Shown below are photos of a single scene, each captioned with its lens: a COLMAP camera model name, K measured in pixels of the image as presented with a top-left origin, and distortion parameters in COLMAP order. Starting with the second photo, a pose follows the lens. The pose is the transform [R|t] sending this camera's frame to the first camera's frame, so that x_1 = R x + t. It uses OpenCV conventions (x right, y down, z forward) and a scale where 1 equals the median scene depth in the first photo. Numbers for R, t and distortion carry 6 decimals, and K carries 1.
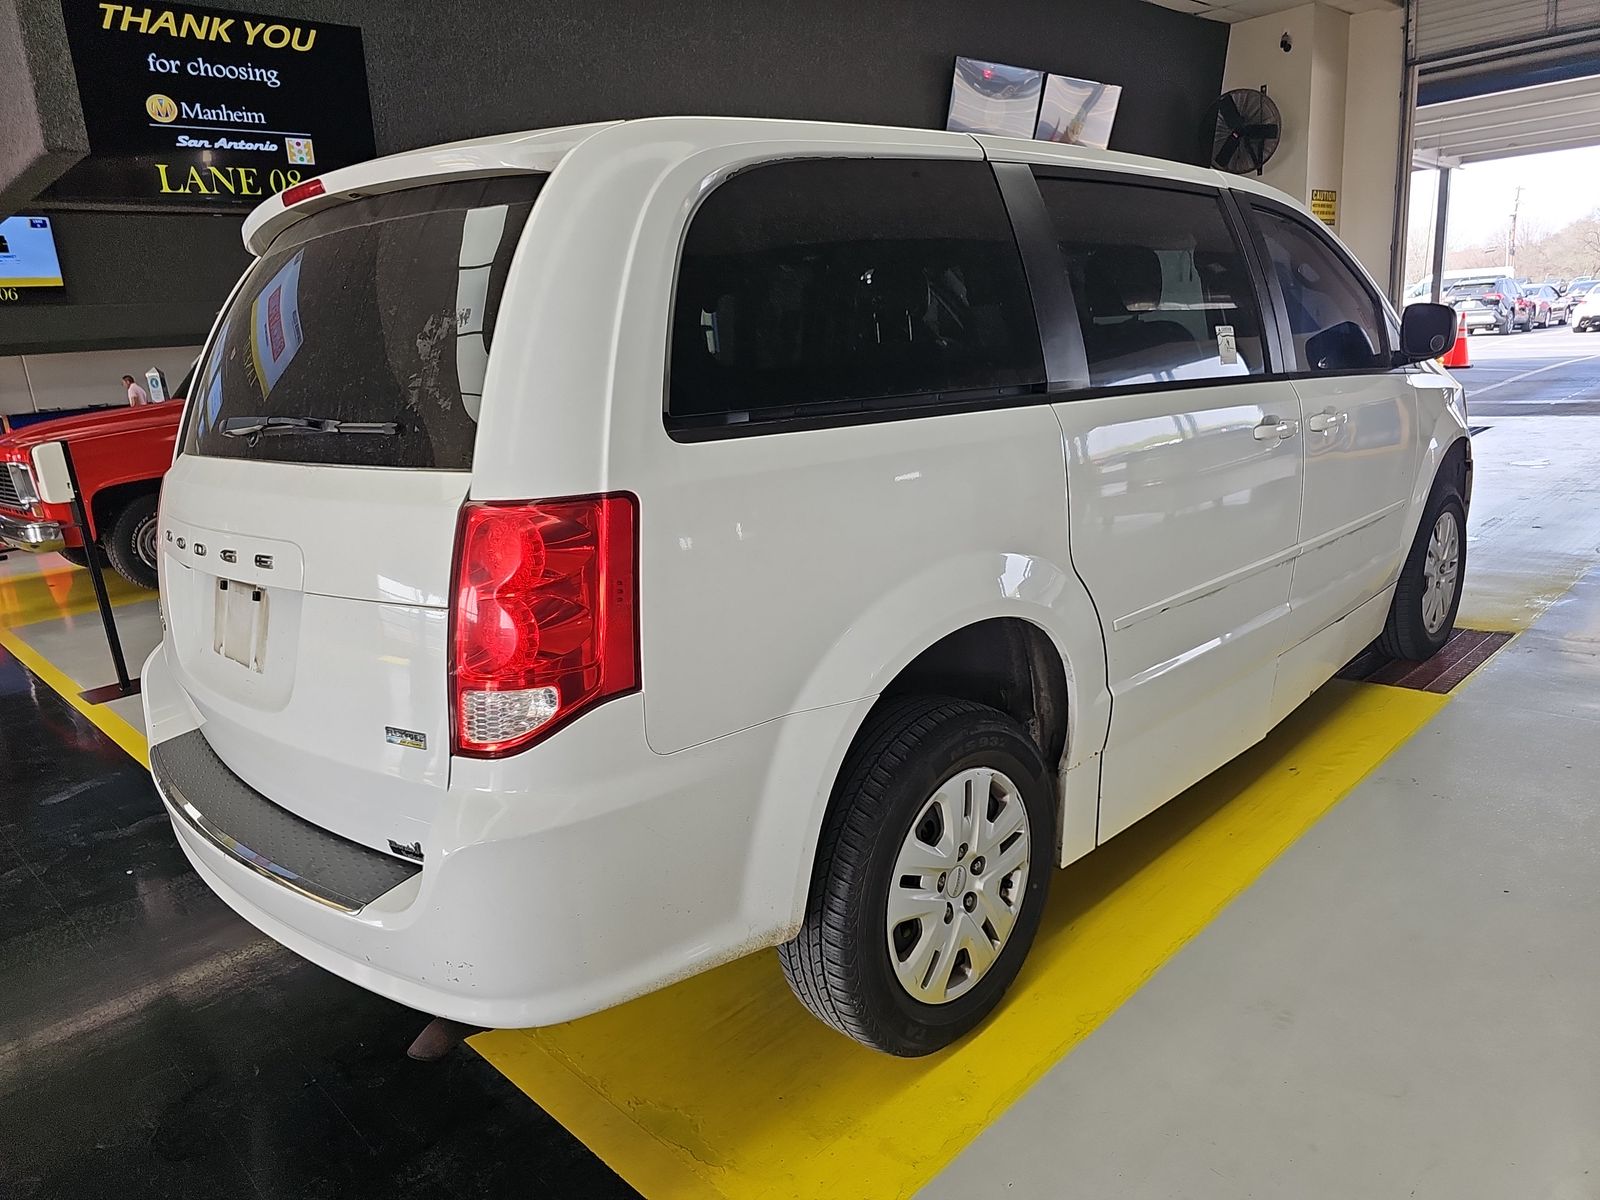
lens RADIAL K [[1060.3, 0, 774.8], [0, 1060.3, 629.2], [0, 0, 1]] dist [0.030466, -0.017003]
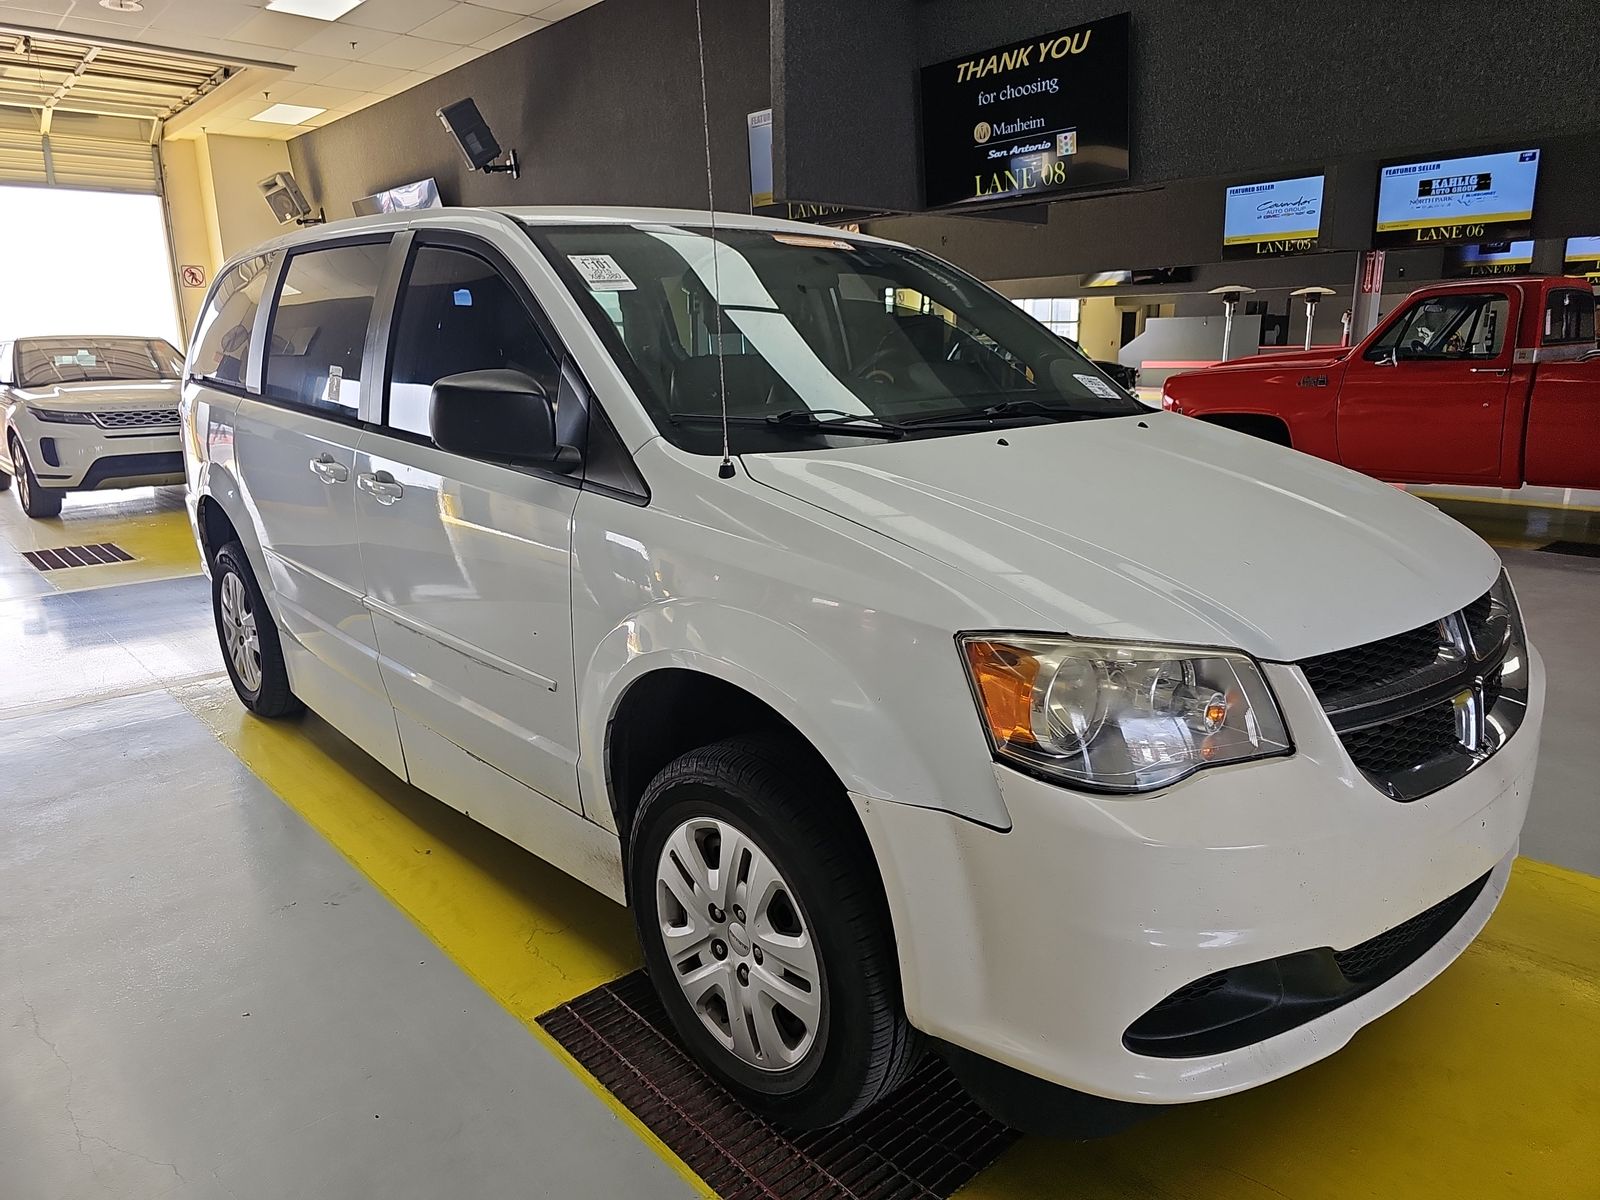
lens RADIAL K [[1060.3, 0, 789.4], [0, 1060.3, 606.8], [0, 0, 1]] dist [0.030466, -0.017003]
pose [[0.006949, 0.311732, -0.950145, 0.837358], [-0.245764, 0.921557, 0.300556, -0.271528], [0.969305, 0.231423, 0.083016, 0.765268]]
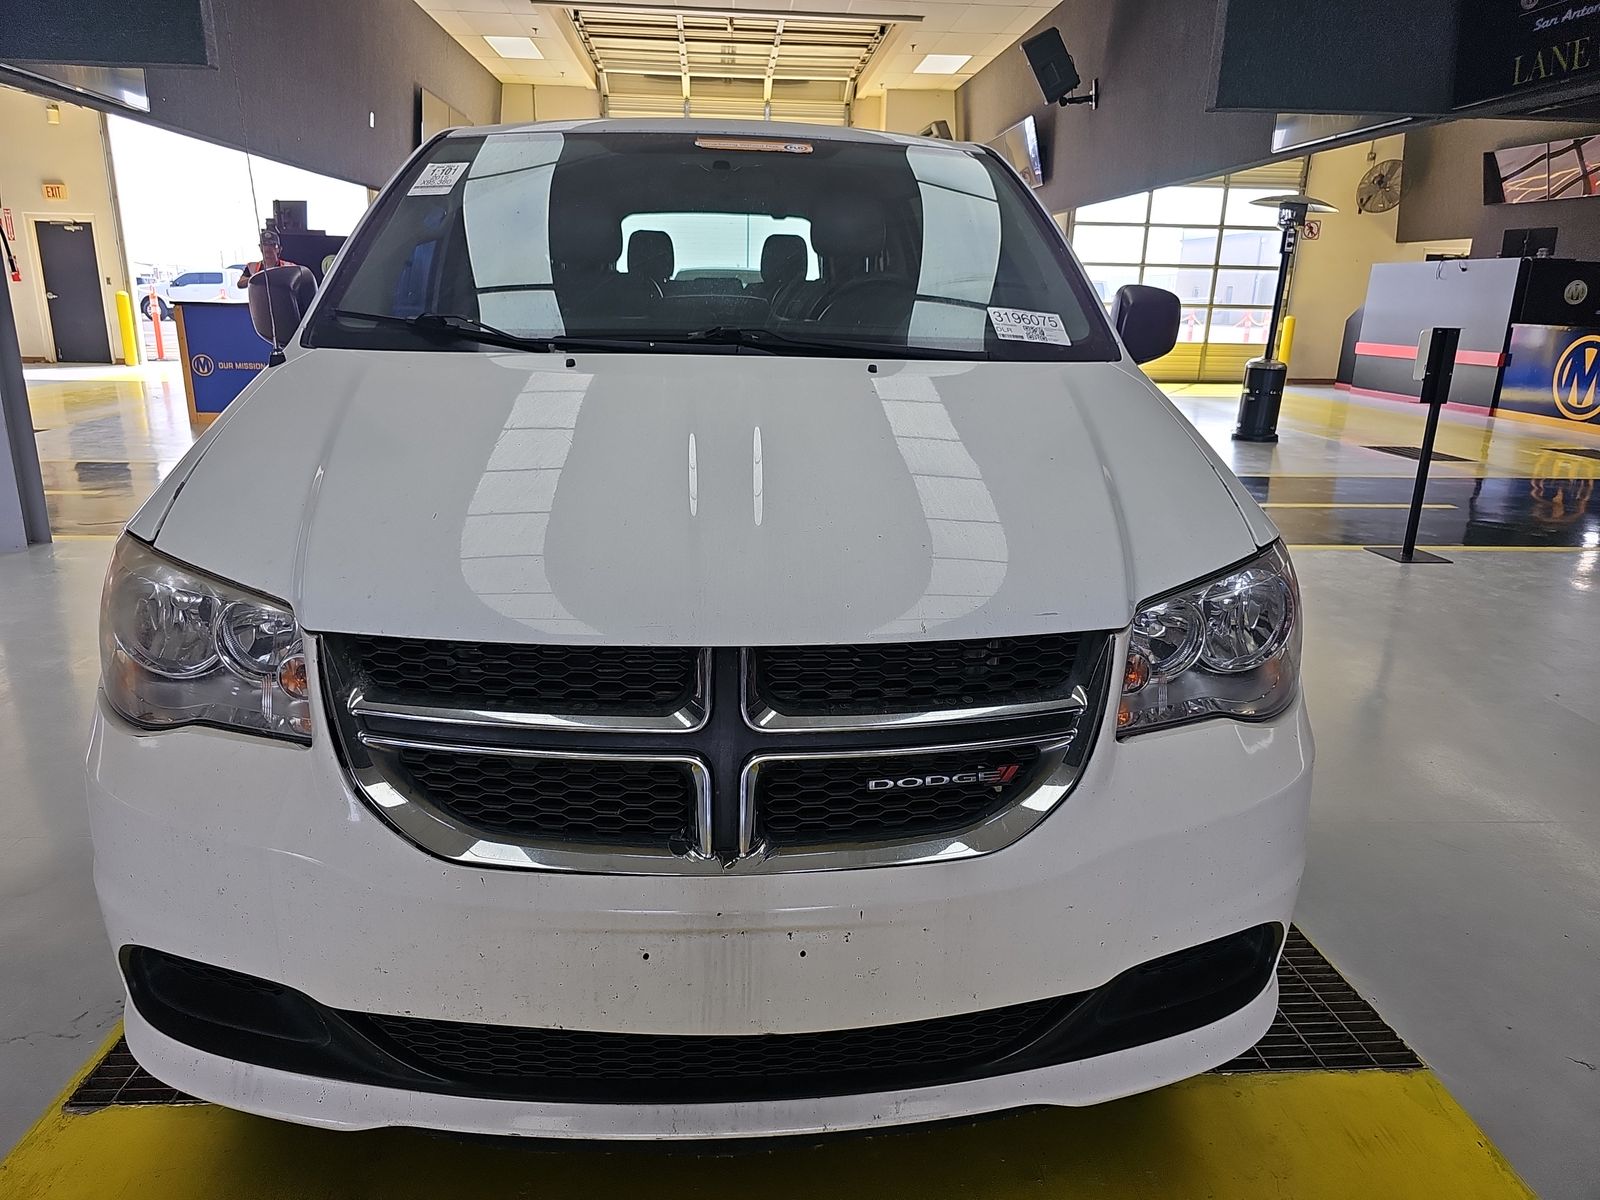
lens RADIAL K [[1060.3, 0, 798.9], [0, 1060.3, 602.2], [0, 0, 1]] dist [0.030466, -0.017003]
pose [[-0.604186, 0.282141, -0.745222, 0.663185], [-0.184691, 0.860166, 0.475397, -0.341451], [0.775144, 0.424865, -0.467592, 1.129279]]
